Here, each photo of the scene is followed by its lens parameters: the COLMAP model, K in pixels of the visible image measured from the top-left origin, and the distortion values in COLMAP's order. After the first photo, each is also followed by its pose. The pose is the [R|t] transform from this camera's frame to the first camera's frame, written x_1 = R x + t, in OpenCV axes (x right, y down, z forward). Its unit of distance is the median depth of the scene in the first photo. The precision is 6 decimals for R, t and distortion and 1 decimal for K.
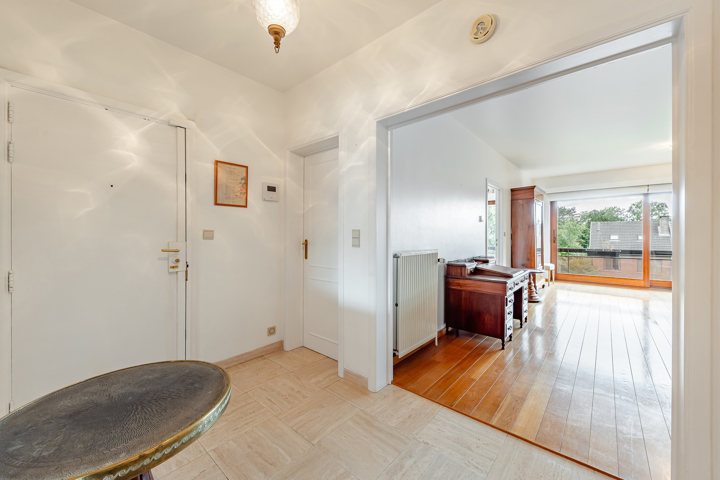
lens RADIAL K [[275.6, 0, 360.9], [0, 275.6, 237.2], [0, 0, 1]] dist [-0.000951, -0.000076]
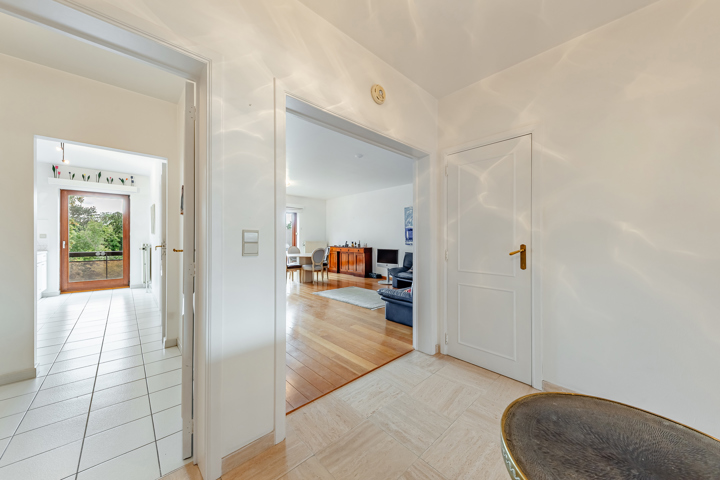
lens RADIAL K [[255.6, 0, 373.5], [0, 255.6, 239.4], [0, 0, 1]] dist [-0.008132, -0.000915]
pose [[0.067640, -0.004318, 0.997700, -0.732100], [0.004023, 0.999984, 0.004056, -0.008936], [-0.997702, 0.003739, 0.067657, 0.779062]]
